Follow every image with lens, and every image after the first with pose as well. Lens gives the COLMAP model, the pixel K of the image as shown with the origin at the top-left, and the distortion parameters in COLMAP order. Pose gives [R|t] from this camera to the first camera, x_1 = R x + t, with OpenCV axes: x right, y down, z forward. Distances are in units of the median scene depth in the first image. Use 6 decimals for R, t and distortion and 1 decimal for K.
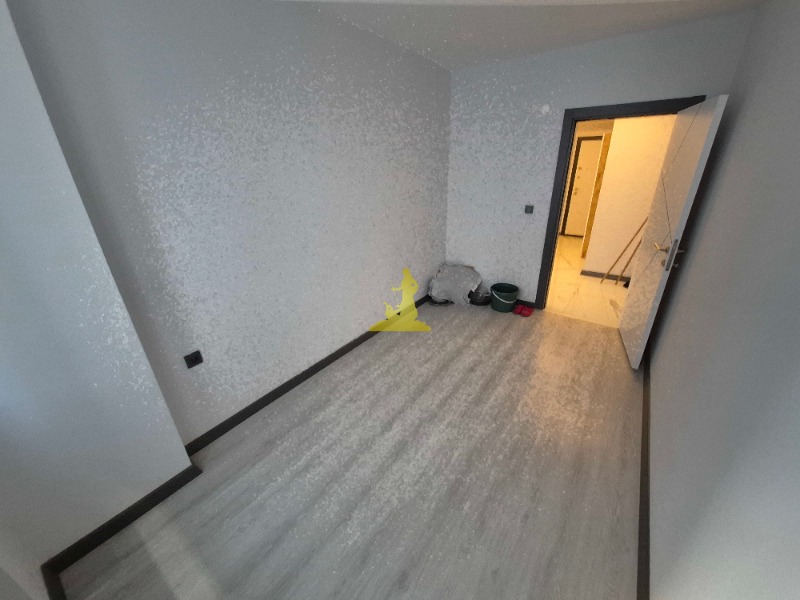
lens RADIAL K [[315.4, 0, 399.1], [0, 315.4, 297.1], [0, 0, 1]] dist [0.003704, -0.001797]
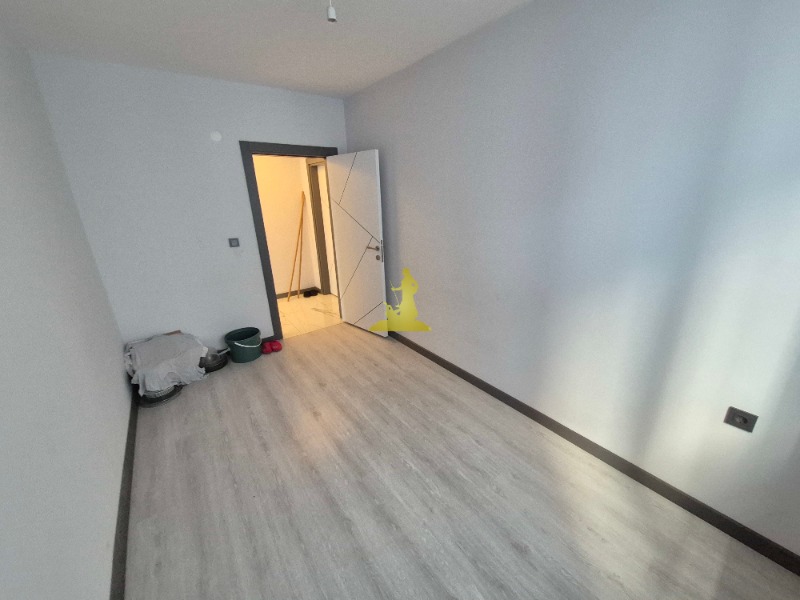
lens RADIAL K [[315.4, 0, 418.7], [0, 315.4, 300.6], [0, 0, 1]] dist [0.003704, -0.001797]
pose [[0.260104, -0.301249, 0.917385, -0.326338], [0.402436, 0.897456, 0.180603, -0.078458], [-0.877719, 0.322214, 0.354665, 0.262837]]
